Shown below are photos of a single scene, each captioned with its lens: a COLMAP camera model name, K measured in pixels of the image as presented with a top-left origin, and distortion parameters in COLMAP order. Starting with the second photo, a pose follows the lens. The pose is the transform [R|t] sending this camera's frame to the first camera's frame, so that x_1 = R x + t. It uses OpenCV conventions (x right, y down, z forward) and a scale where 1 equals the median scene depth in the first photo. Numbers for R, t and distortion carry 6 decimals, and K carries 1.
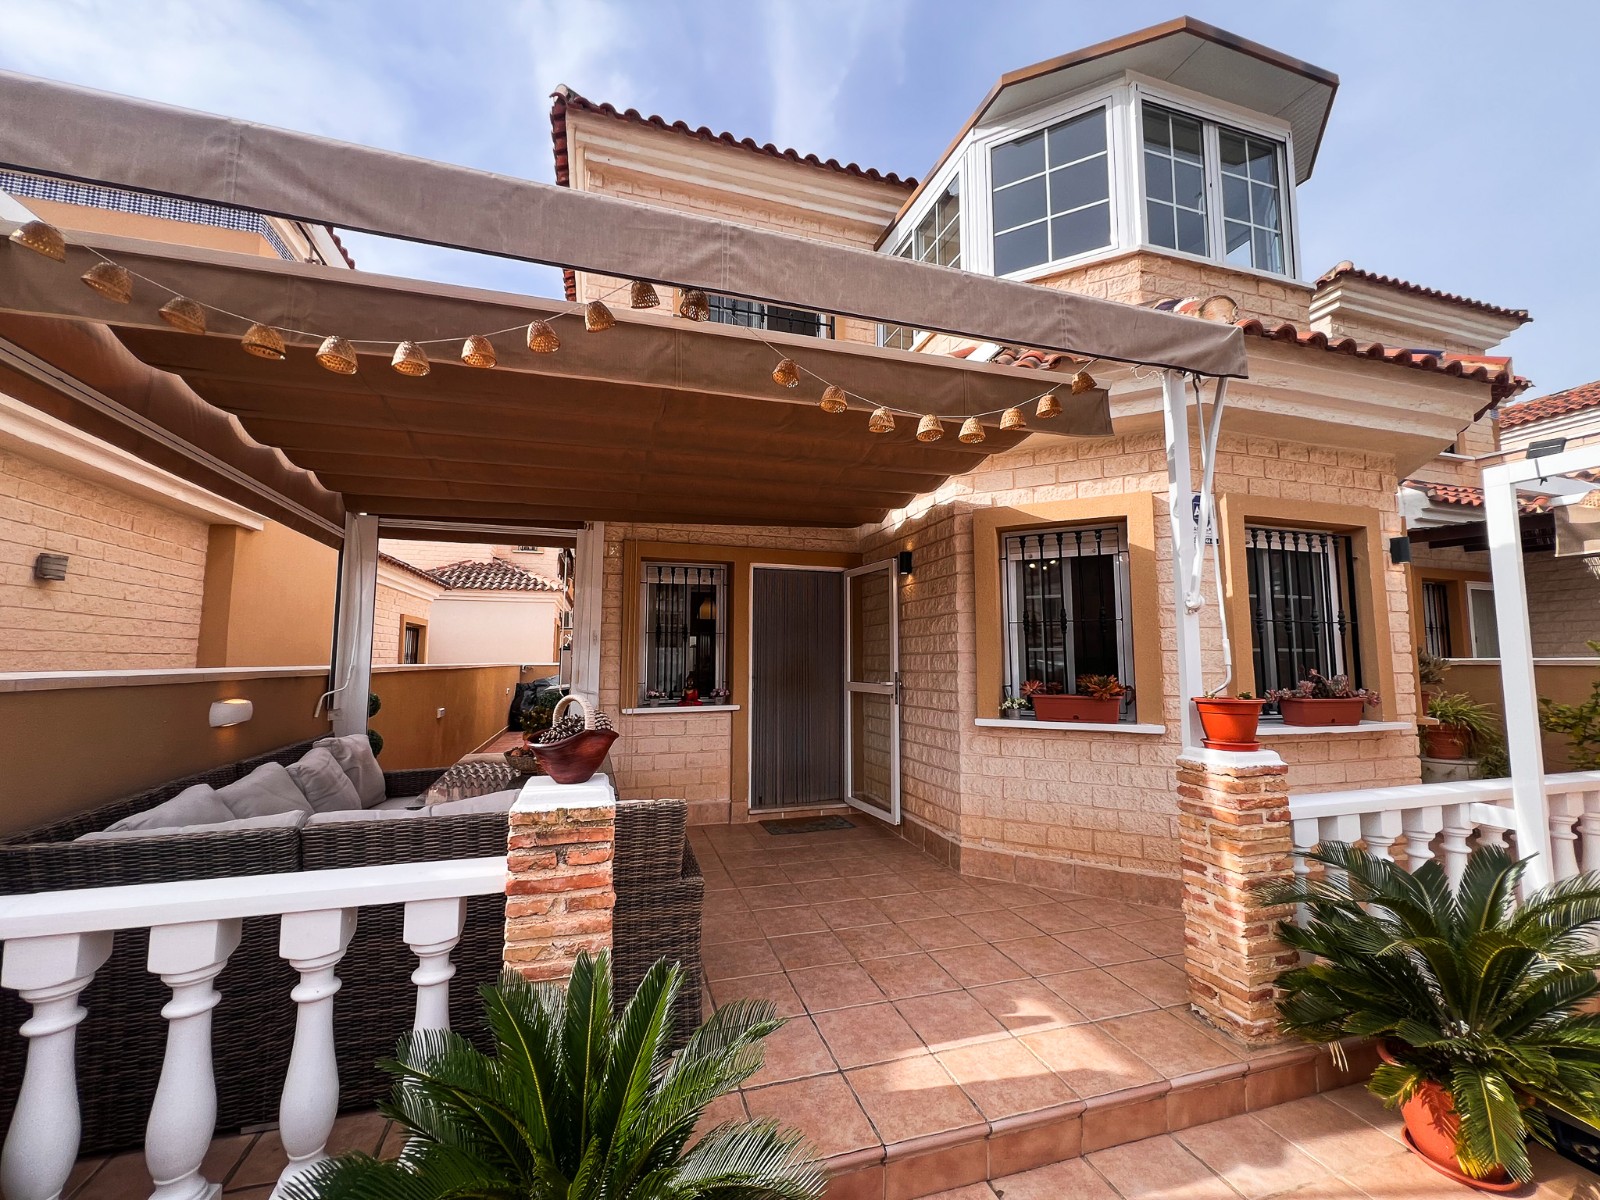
lens RADIAL K [[640.0, 0, 797.1], [0, 640.0, 604.6], [0, 0, 1]] dist [-0.001786, -0.000146]
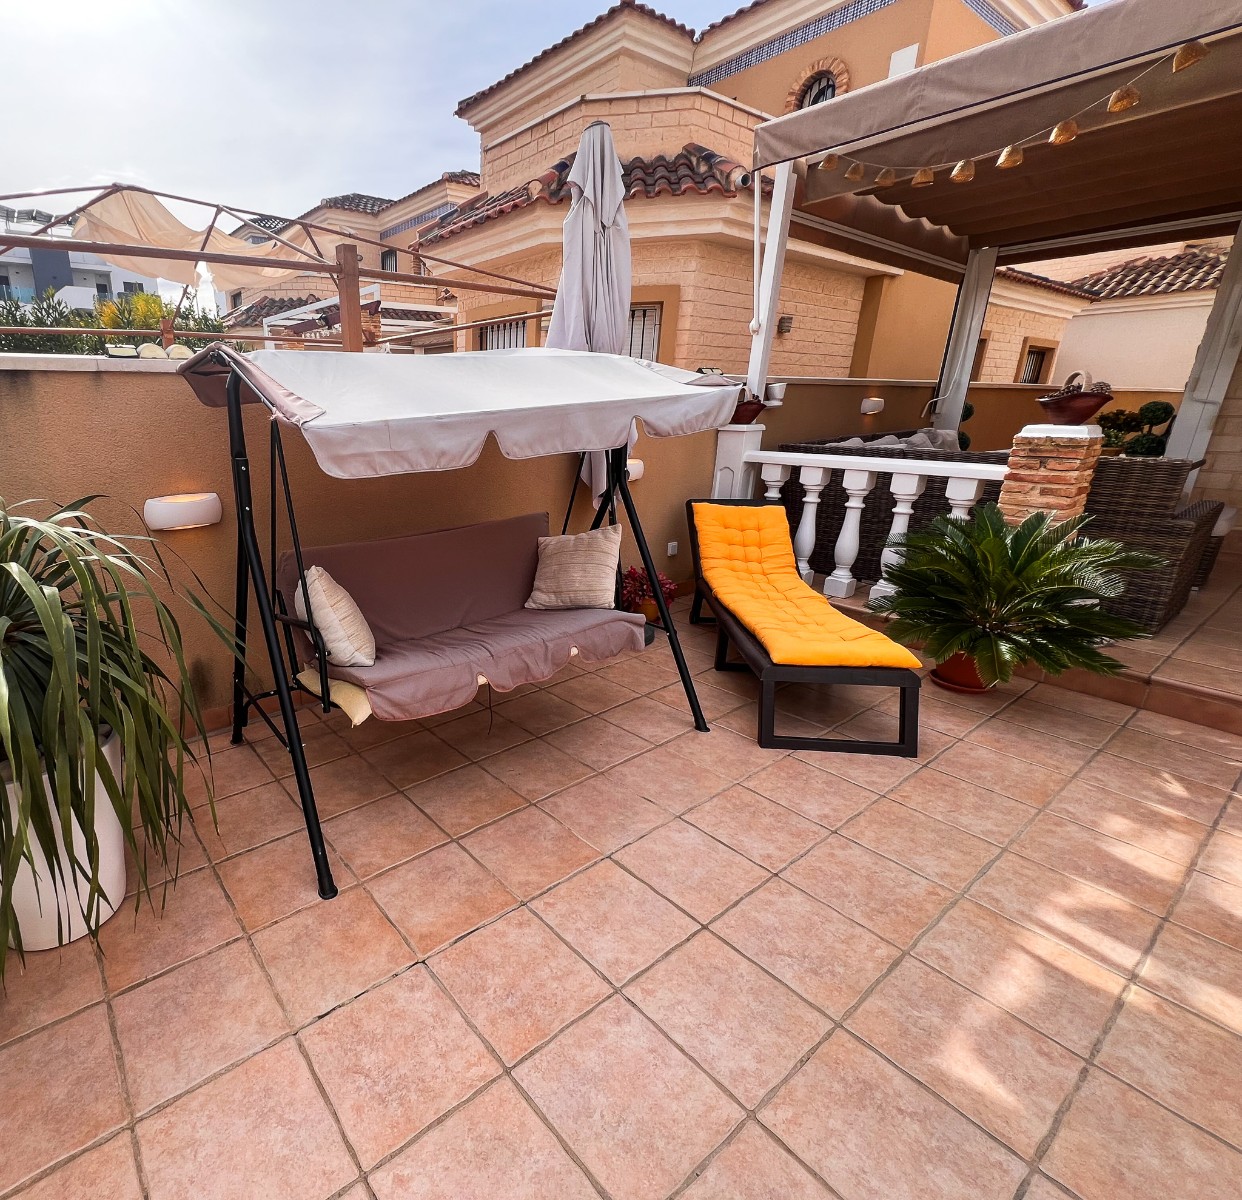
lens RADIAL K [[644.8, 0, 441.2], [0, 644.8, 602.4], [0, 0, 1]] dist [-0.003544, 0.002101]
pose [[0.292954, 0.278559, -0.914649, 0.341206], [0.090620, 0.944224, 0.316590, 0.014340], [0.951823, -0.175632, 0.251371, -0.428825]]
